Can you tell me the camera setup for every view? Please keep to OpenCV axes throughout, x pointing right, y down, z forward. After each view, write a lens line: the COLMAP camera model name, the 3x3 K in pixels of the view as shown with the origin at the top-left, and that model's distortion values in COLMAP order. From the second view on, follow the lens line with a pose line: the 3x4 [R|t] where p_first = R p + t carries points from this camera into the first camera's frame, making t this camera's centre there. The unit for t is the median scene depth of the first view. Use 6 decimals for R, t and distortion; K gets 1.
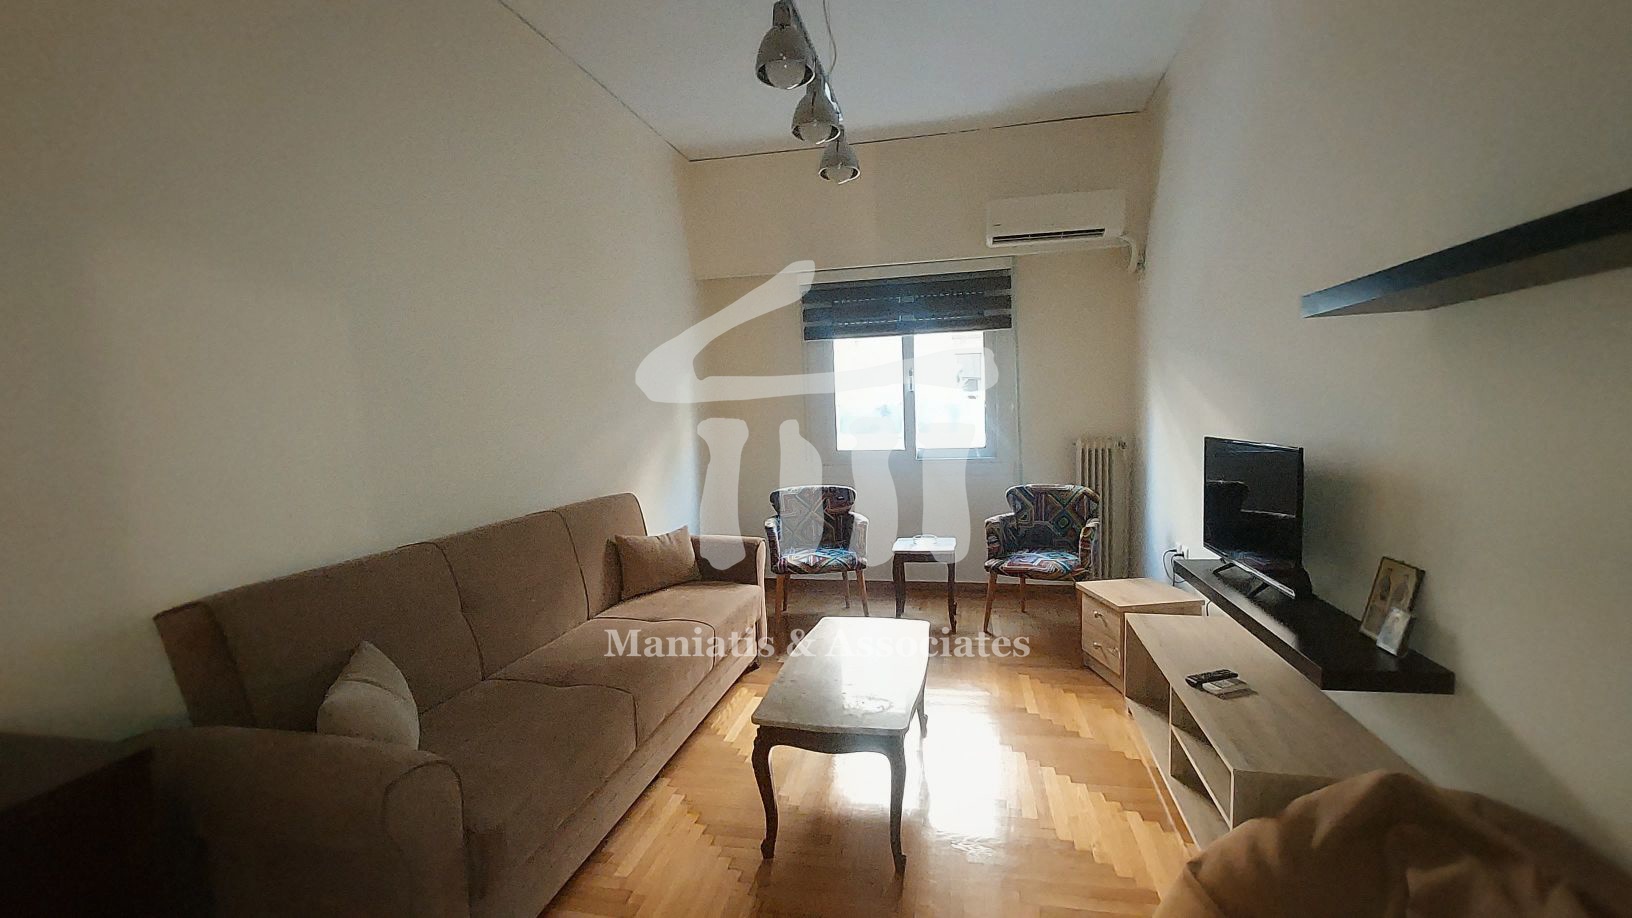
lens RADIAL K [[650.1, 0, 828.5], [0, 650.1, 457.6], [0, 0, 1]] dist [0.006465, 0.000065]
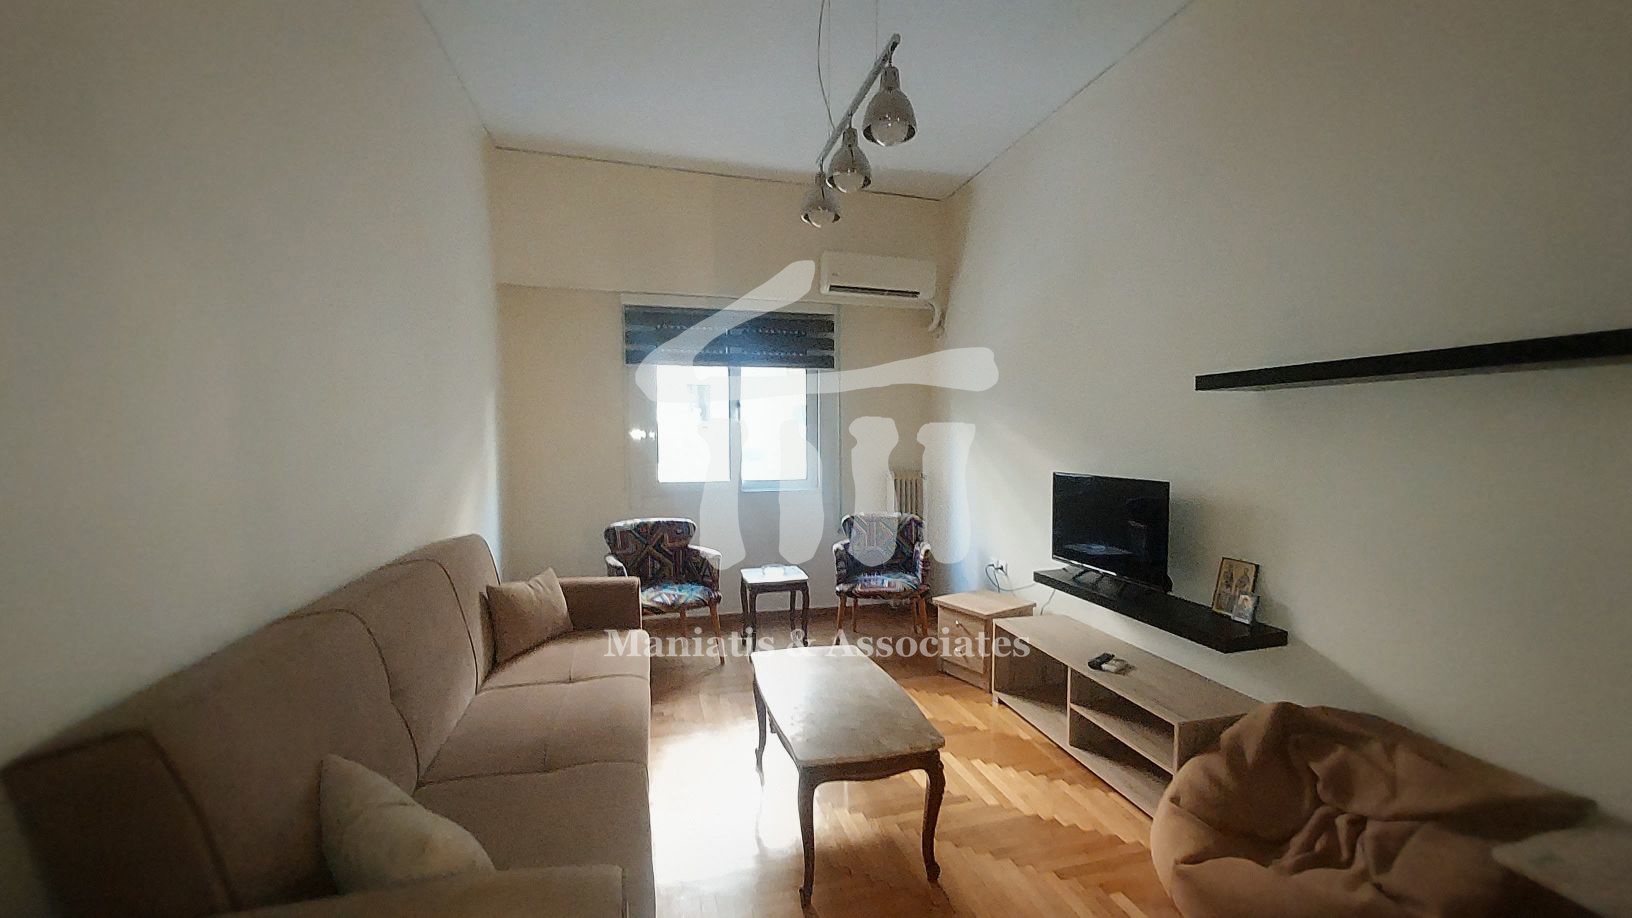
lens RADIAL K [[650.1, 0, 844.8], [0, 650.1, 458.6], [0, 0, 1]] dist [0.006465, 0.000065]
pose [[0.887997, 0.016421, 0.459555, -0.284923], [0.003976, 0.999051, -0.043381, -0.003429], [-0.459832, 0.040350, 0.887089, 0.050104]]
